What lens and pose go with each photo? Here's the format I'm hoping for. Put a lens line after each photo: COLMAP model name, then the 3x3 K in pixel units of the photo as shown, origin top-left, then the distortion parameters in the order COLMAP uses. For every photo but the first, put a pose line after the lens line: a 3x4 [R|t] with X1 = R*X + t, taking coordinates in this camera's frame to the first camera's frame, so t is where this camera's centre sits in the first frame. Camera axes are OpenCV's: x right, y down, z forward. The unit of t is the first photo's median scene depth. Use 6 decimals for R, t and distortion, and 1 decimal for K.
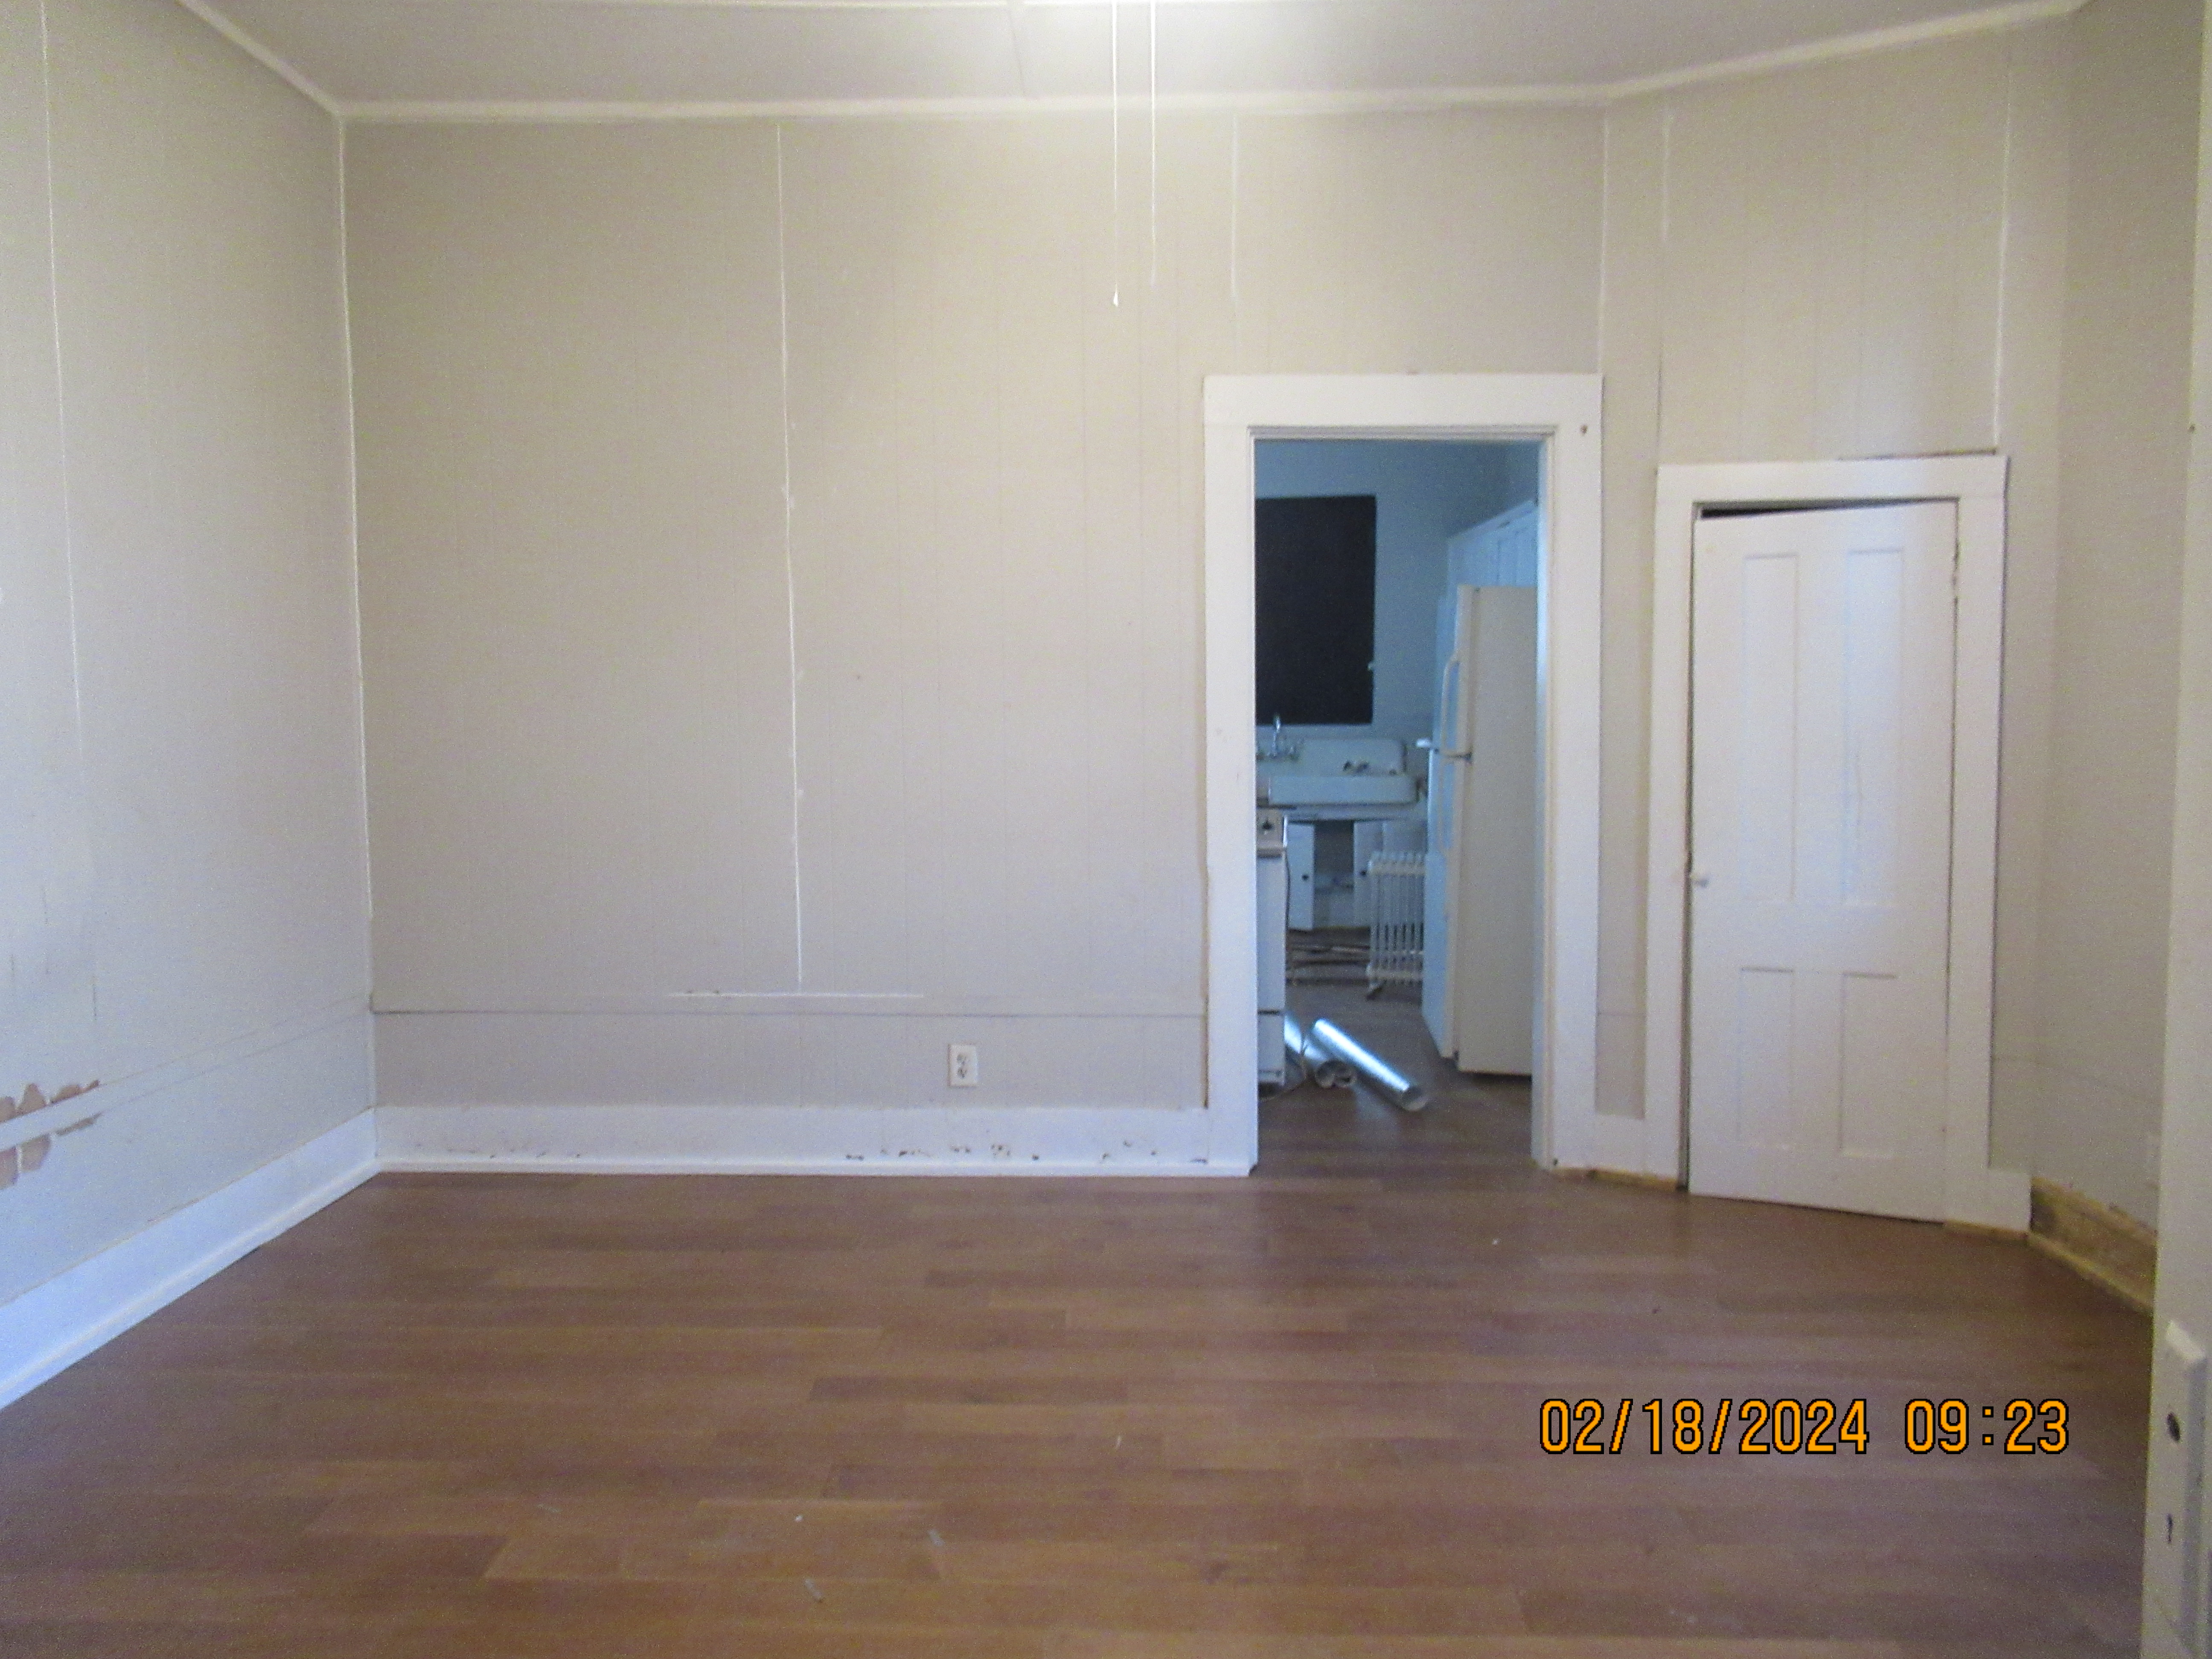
lens RADIAL K [[1650.2, 0, 1106.0], [0, 1650.2, 829.5], [0, 0, 1]] dist [-0.008715, -0.001395]
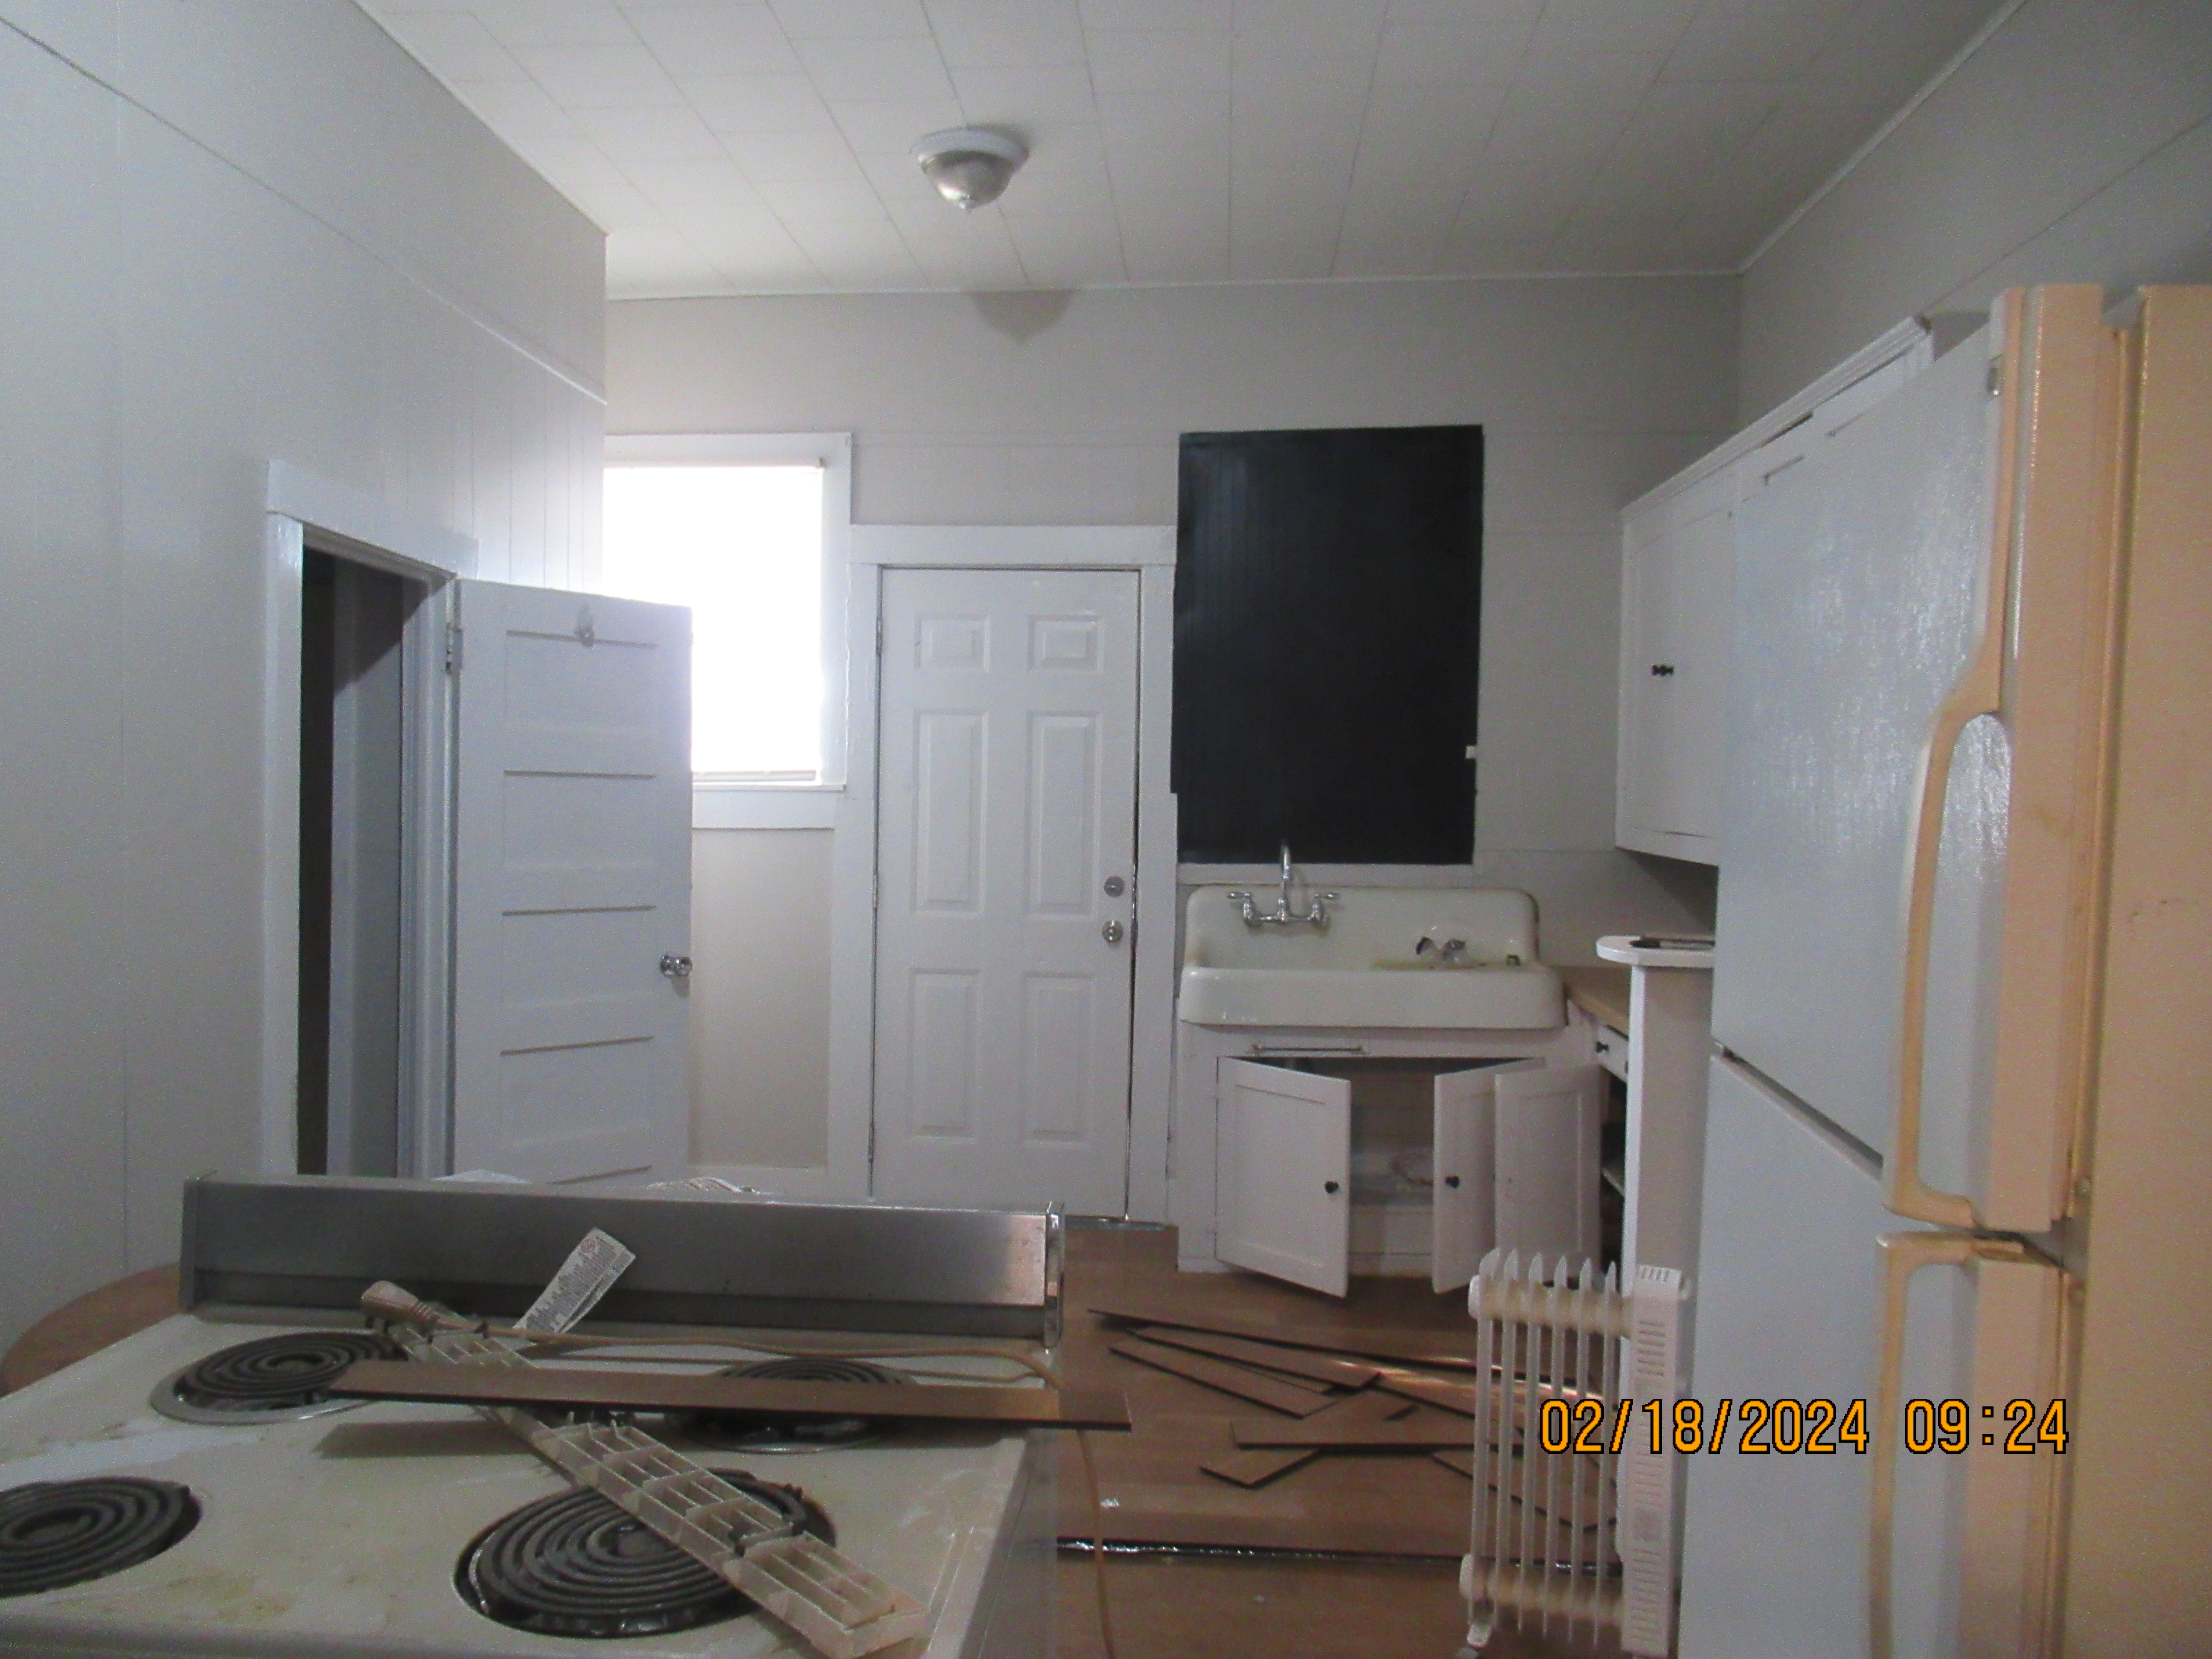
lens RADIAL K [[1650.2, 0, 1106.0], [0, 1650.2, 829.5], [0, 0, 1]] dist [-0.008715, -0.001395]
pose [[0.998410, 0.015244, -0.054273, 0.077562], [-0.018196, 0.998357, -0.054332, -0.046336], [0.053355, 0.055234, 0.997047, 0.497810]]
